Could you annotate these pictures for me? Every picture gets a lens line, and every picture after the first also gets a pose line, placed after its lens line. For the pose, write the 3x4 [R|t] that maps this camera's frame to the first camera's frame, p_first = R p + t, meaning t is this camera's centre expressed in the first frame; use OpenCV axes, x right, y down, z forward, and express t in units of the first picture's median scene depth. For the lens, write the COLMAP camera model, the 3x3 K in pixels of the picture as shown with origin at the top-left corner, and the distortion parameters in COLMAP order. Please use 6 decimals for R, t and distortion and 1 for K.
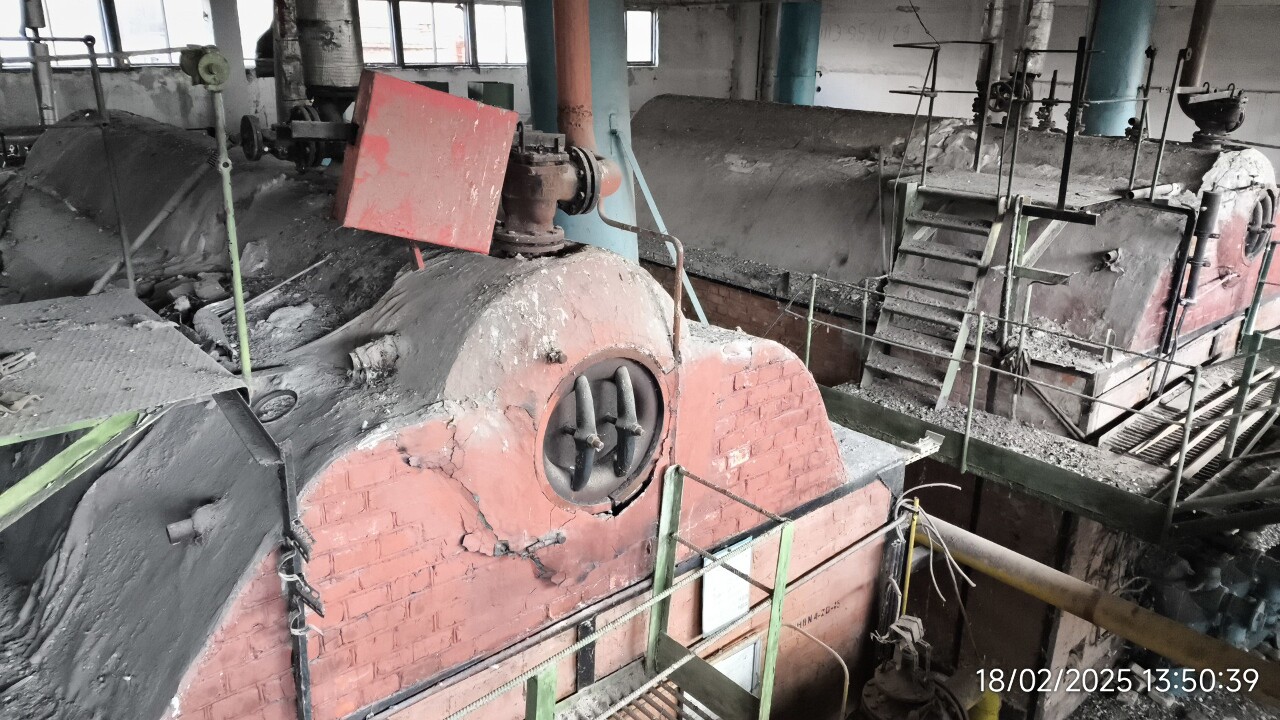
lens RADIAL K [[893.8, 0, 642.6], [0, 893.8, 359.0], [0, 0, 1]] dist [0.040738, -0.016427]
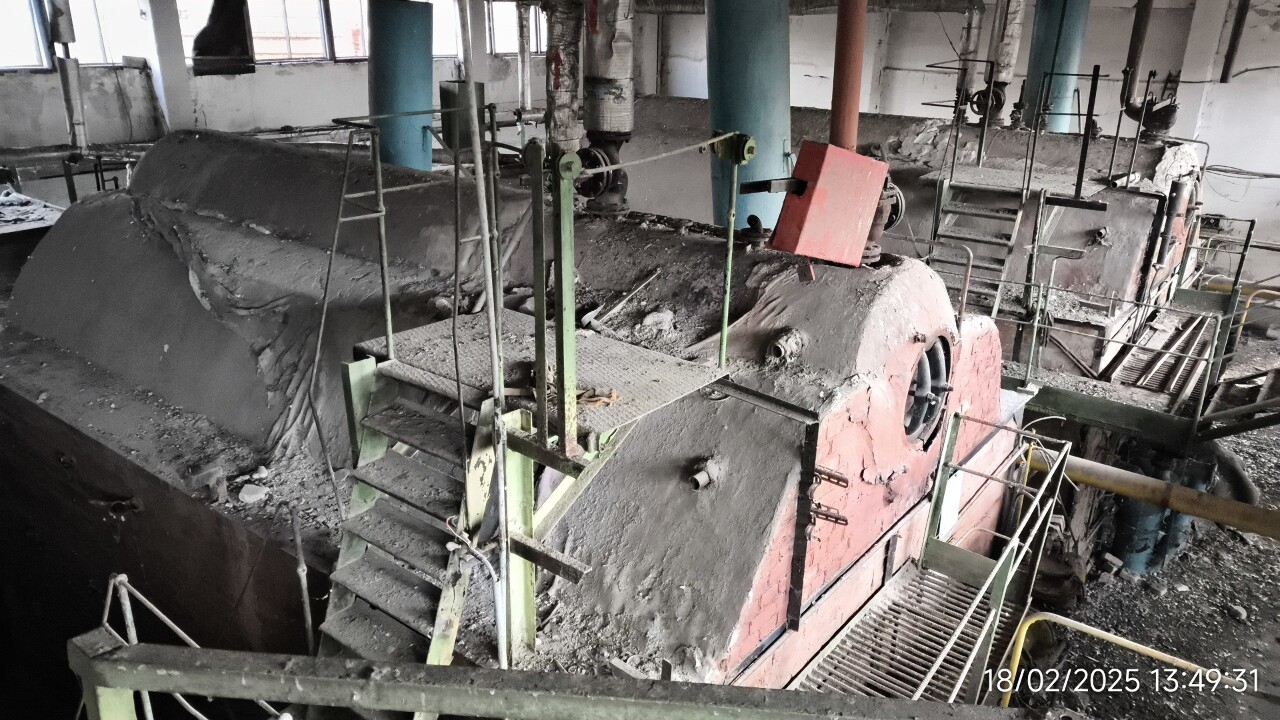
lens RADIAL K [[893.8, 0, 633.5], [0, 893.8, 363.2], [0, 0, 1]] dist [0.040738, -0.016427]
pose [[0.982260, -0.067734, 0.174864, -0.368309], [0.061975, 0.997347, 0.038196, -0.020808], [-0.176987, -0.026682, 0.983852, -0.142683]]
